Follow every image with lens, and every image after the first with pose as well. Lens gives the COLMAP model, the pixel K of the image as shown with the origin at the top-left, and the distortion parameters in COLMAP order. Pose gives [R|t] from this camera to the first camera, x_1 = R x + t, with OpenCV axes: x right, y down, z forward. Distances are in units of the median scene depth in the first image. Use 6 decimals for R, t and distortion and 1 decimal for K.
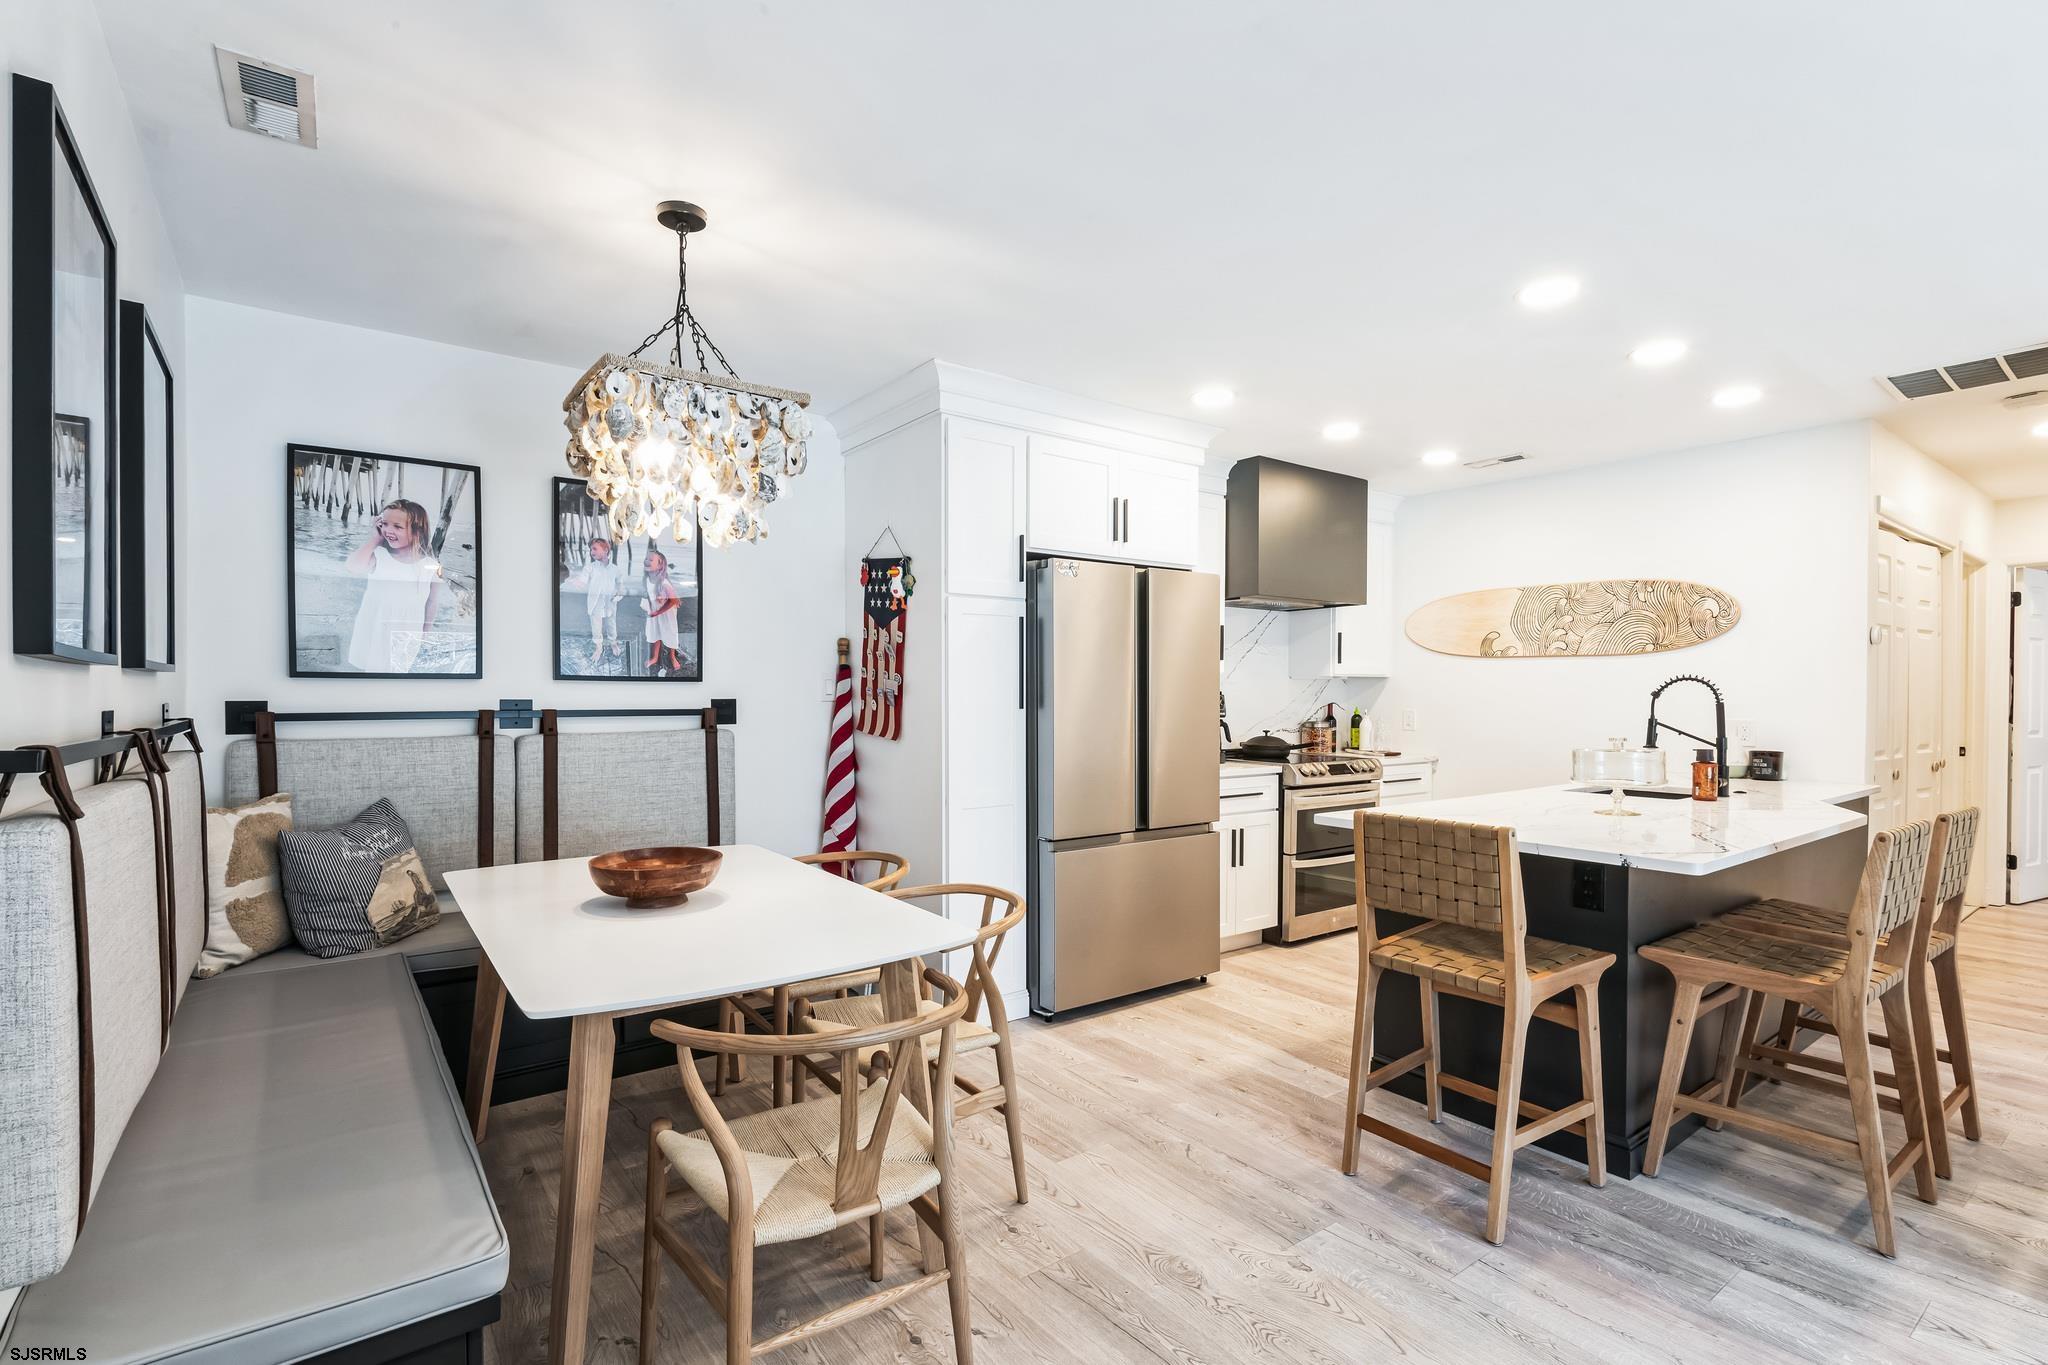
lens RADIAL K [[959.1, 0, 1021.3], [0, 959.1, 699.0], [0, 0, 1]] dist [0.000398, -0.000875]
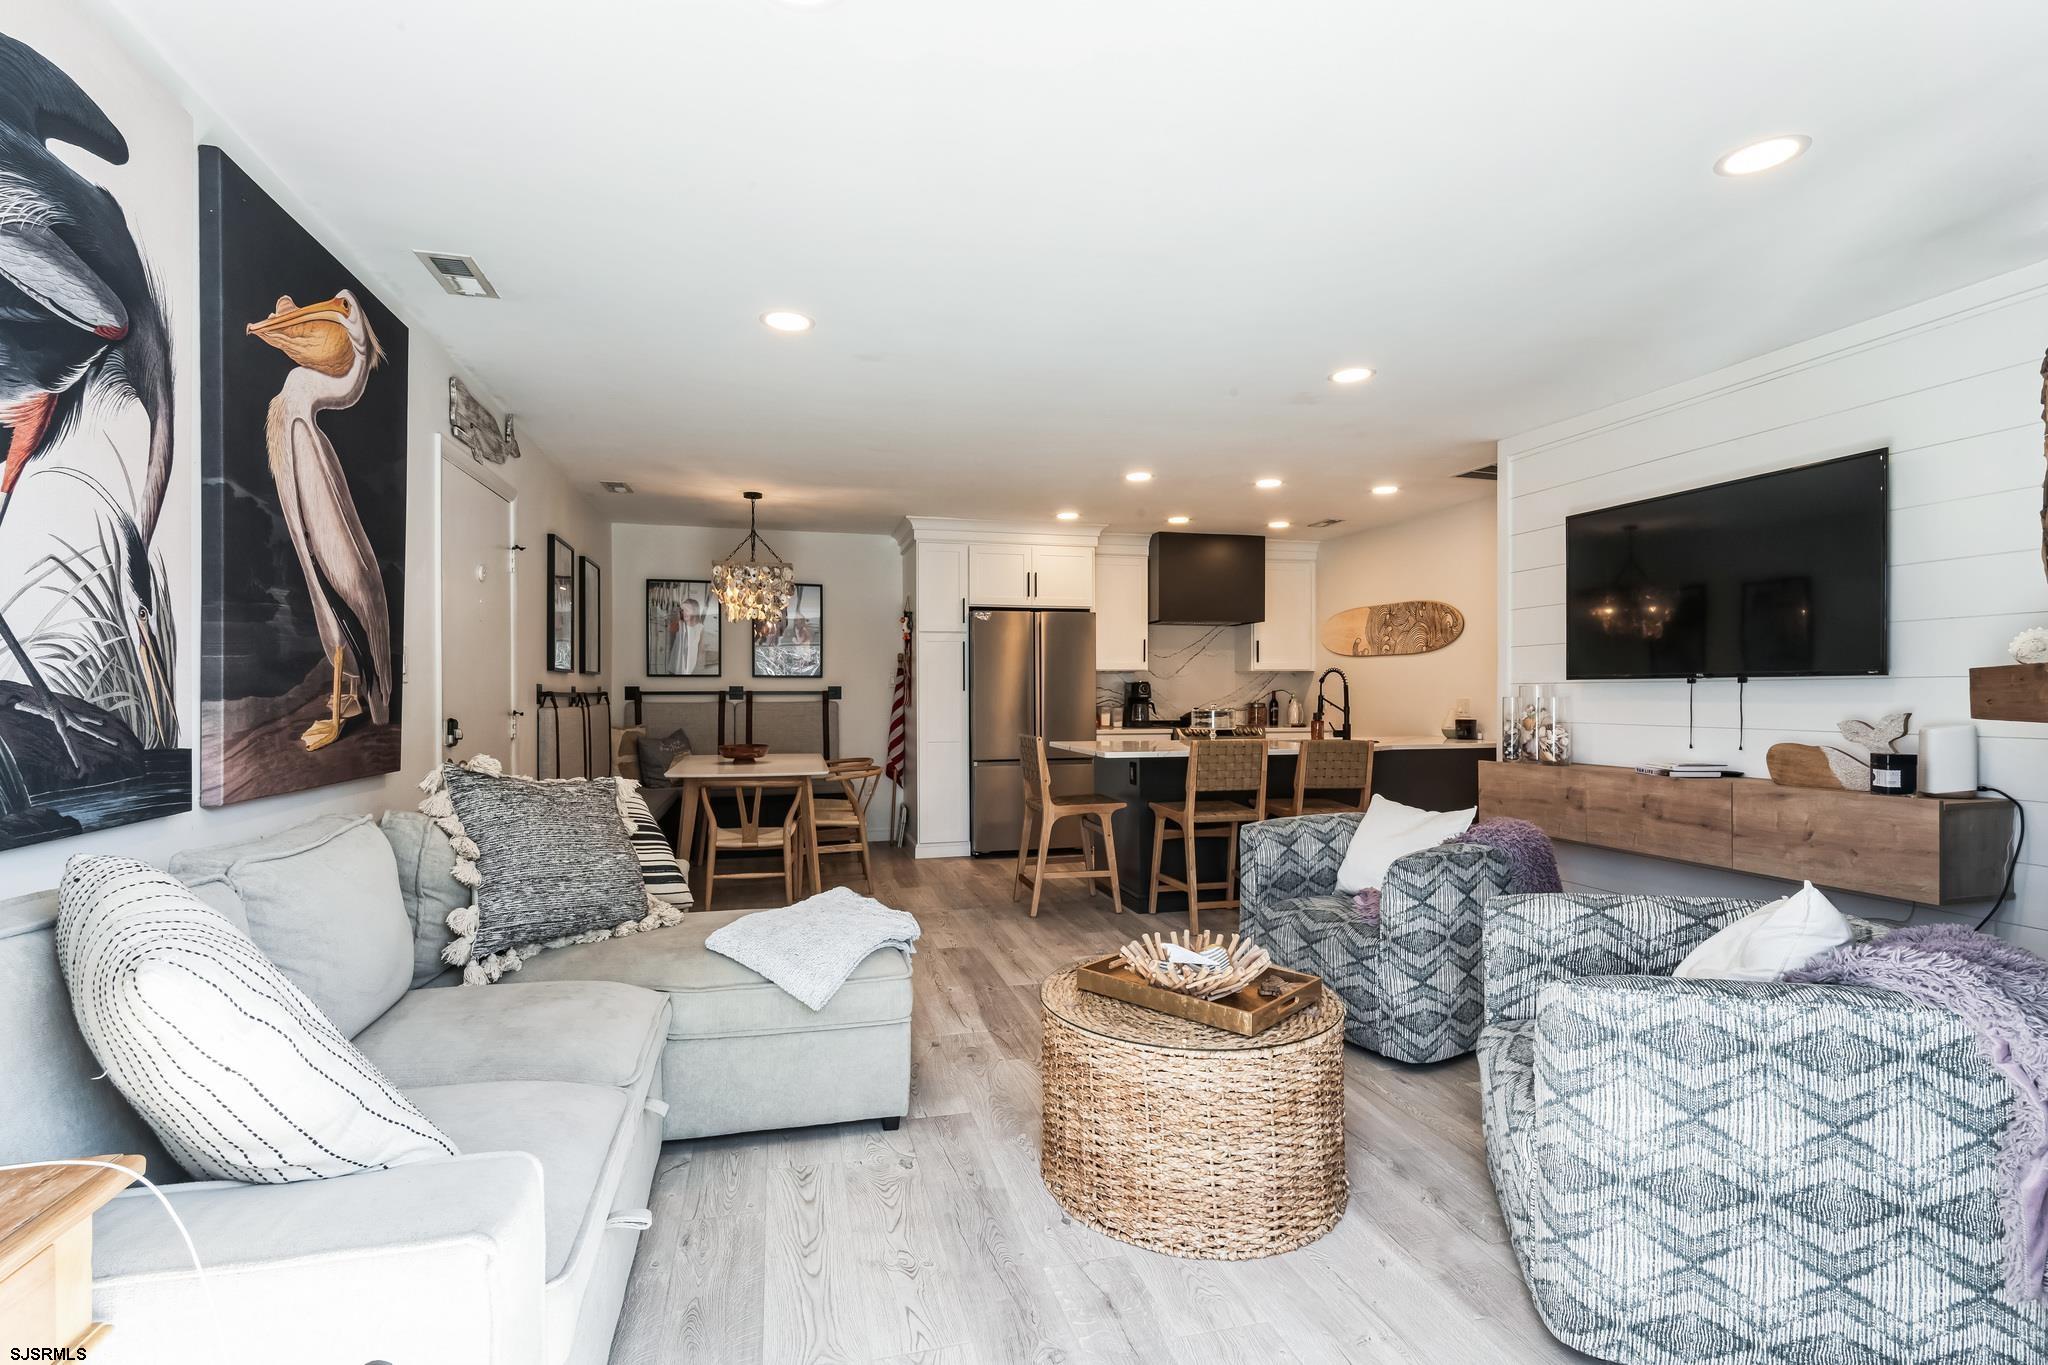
lens RADIAL K [[959.1, 0, 1021.3], [0, 959.1, 699.0], [0, 0, 1]] dist [0.000398, -0.000875]
pose [[0.926149, -0.000538, -0.377157, 0.813790], [0.000241, 1.000000, -0.000836, 0.028385], [0.377158, 0.000684, 0.926149, -0.700780]]
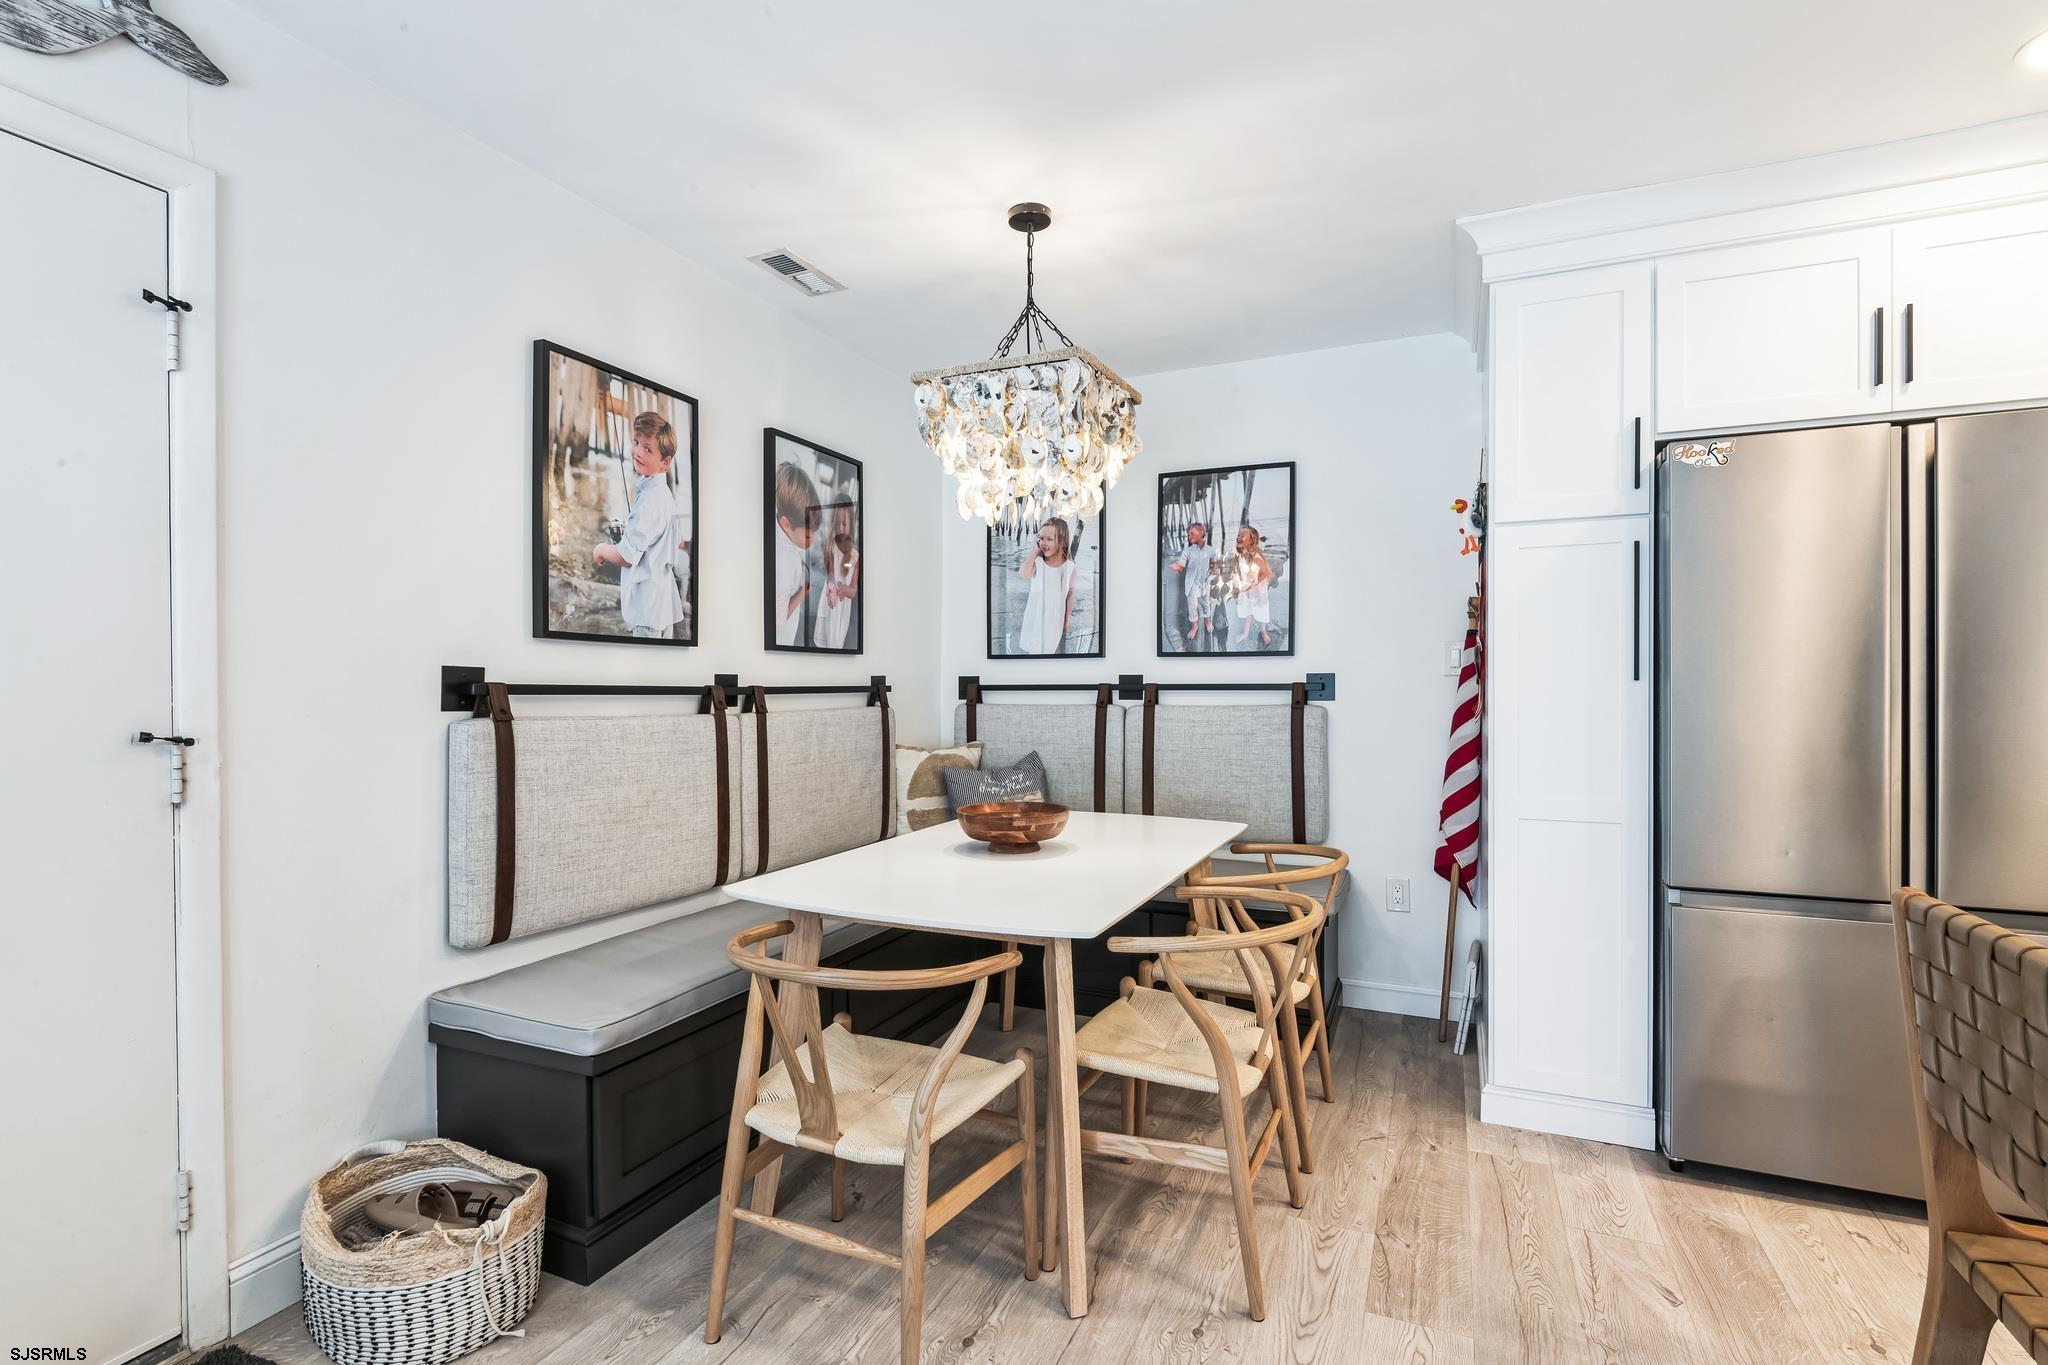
lens RADIAL K [[943.9, 0, 1016.0], [0, 943.9, 694.5], [0, 0, 1]] dist [0.000538, -0.000268]
pose [[0.475253, 0.005912, -0.879829, 0.371451], [-0.002875, 0.999983, 0.005166, 0.017283], [0.879844, 0.000075, 0.475262, 0.311877]]
